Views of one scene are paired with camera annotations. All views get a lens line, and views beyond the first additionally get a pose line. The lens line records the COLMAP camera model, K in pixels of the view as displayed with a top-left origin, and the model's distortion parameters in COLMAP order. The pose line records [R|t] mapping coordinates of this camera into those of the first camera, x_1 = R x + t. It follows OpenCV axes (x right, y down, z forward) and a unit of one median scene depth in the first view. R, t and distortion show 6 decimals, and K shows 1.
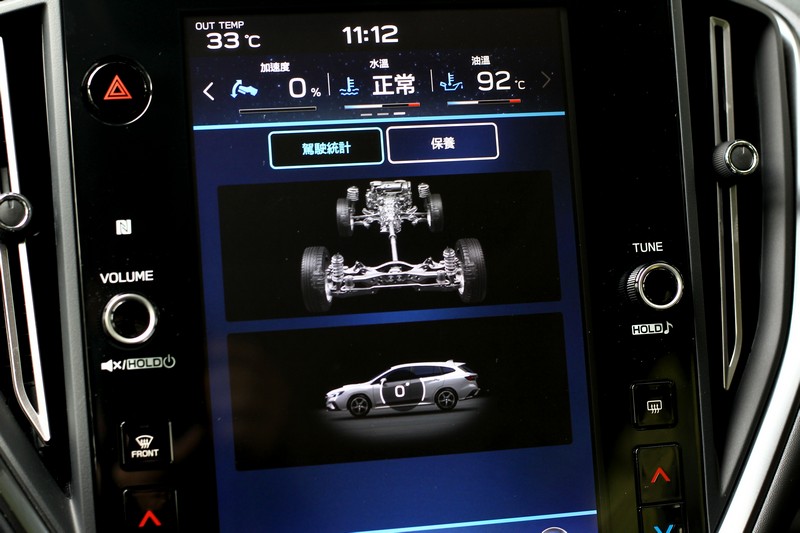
lens RADIAL K [[1611.1, 0, 404.9], [0, 1611.1, 268.4], [0, 0, 1]] dist [-0.081676, 0.000000]
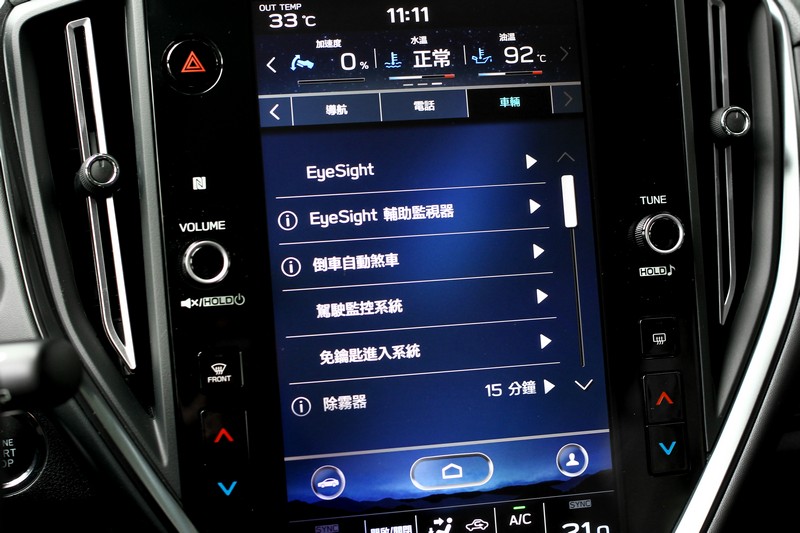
lens RADIAL K [[1611.1, 0, 394.7], [0, 1611.1, 264.0], [0, 0, 1]] dist [-0.081676, 0.000000]
pose [[0.999989, -0.002879, -0.003623, -0.029868], [0.002949, 0.999806, 0.019457, 0.009861], [0.003566, -0.019467, 0.999804, -0.149767]]
